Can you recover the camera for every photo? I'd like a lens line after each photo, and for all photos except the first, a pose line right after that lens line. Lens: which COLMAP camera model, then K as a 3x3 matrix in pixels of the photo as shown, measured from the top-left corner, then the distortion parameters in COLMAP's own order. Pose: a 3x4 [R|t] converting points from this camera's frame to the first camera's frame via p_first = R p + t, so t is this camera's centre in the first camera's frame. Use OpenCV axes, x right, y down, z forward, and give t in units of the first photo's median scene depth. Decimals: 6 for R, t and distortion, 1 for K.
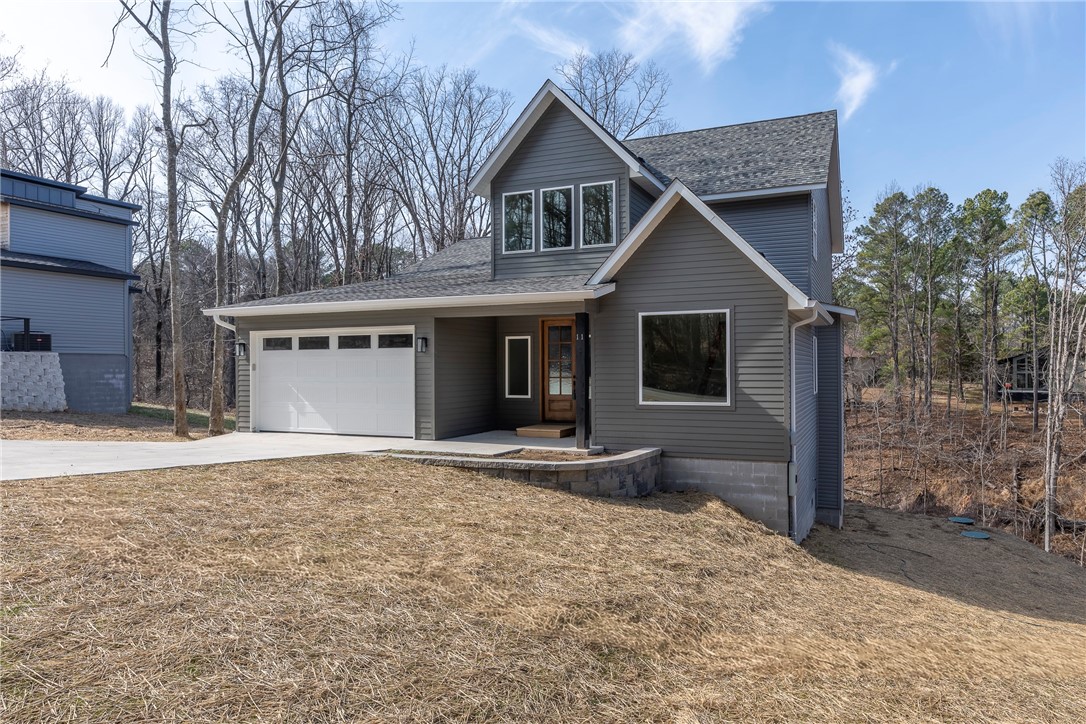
lens RADIAL K [[688.6, 0, 543.0], [0, 688.6, 362.0], [0, 0, 1]] dist [-0.002226, -0.001206]
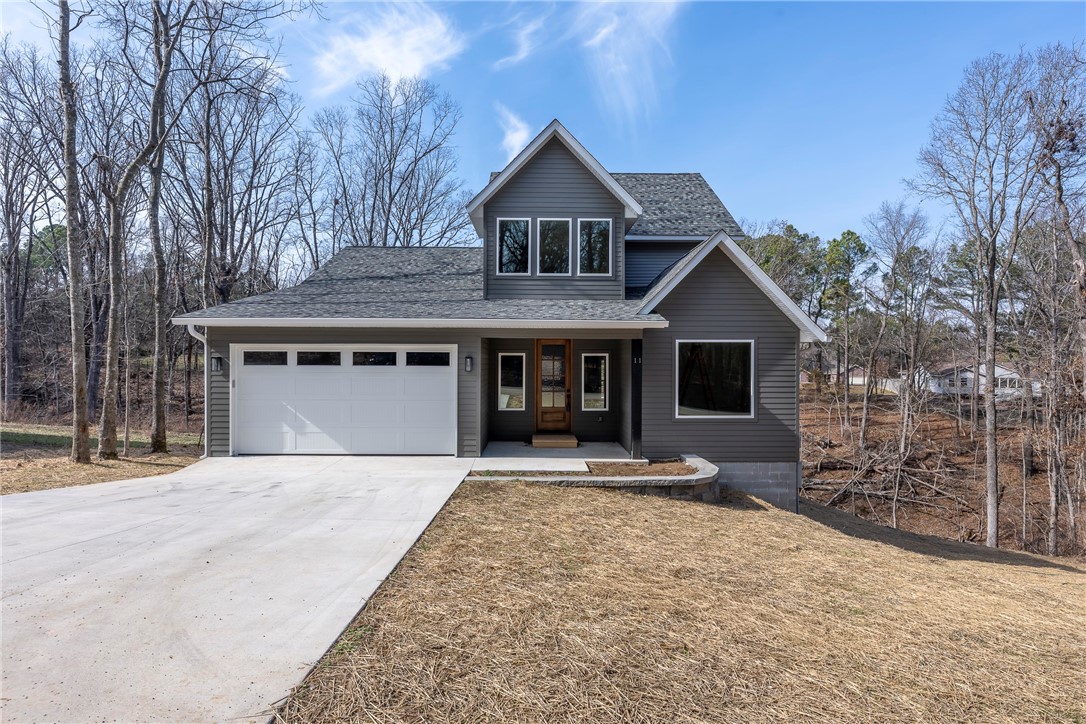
lens RADIAL K [[610.5, 0, 543.0], [0, 610.5, 362.0], [0, 0, 1]] dist [-0.000984, 0.000840]
pose [[0.914528, 0.005463, 0.404487, -0.413666], [-0.008572, 0.999946, 0.005875, -0.032269], [-0.404433, -0.008841, 0.914525, 0.122099]]
